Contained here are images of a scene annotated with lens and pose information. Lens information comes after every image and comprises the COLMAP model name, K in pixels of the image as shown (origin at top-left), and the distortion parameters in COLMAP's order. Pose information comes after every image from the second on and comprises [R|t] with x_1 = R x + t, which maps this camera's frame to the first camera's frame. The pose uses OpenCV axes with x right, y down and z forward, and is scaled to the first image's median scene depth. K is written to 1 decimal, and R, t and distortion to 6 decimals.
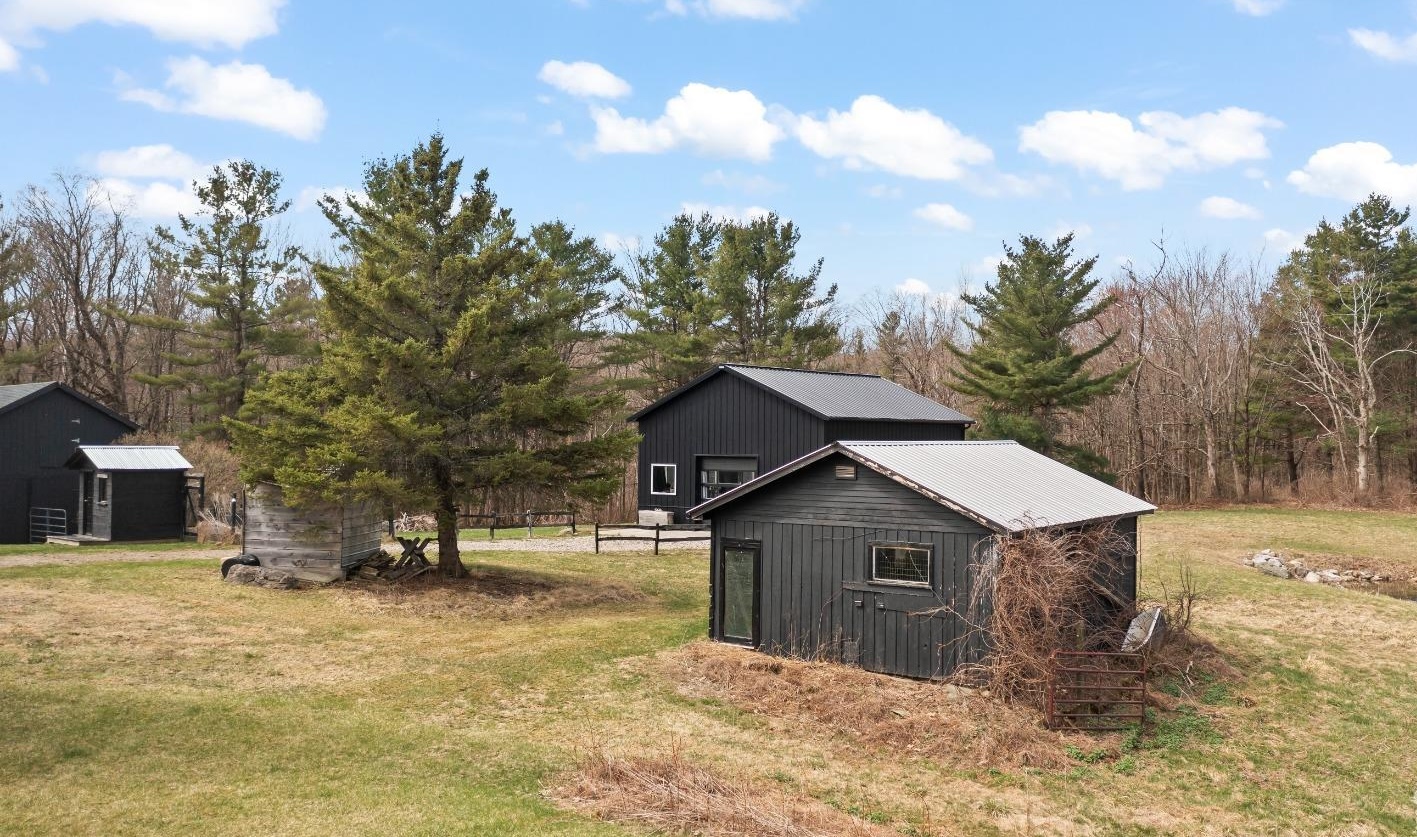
lens RADIAL K [[1168.0, 0, 706.6], [0, 1168.0, 418.3], [0, 0, 1]] dist [0.001865, 0.001450]
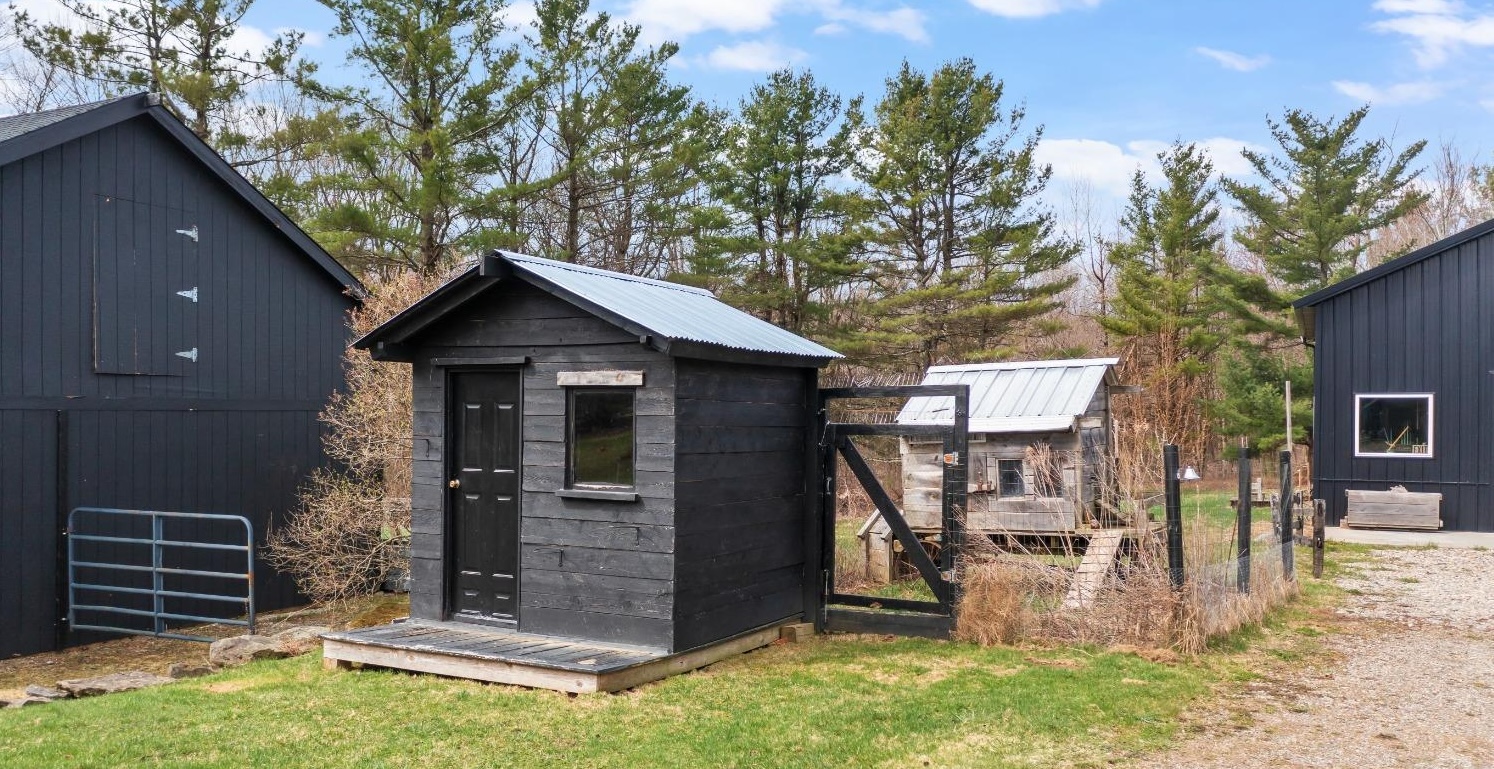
lens RADIAL K [[1210.9, 0, 755.6], [0, 1210.9, 394.5], [0, 0, 1]] dist [0.037925, -0.011497]
pose [[0.974268, 0.005444, 0.225326, -0.415090], [-0.007157, 0.999951, 0.006782, 0.038418], [-0.225278, -0.008220, 0.974260, 0.573900]]
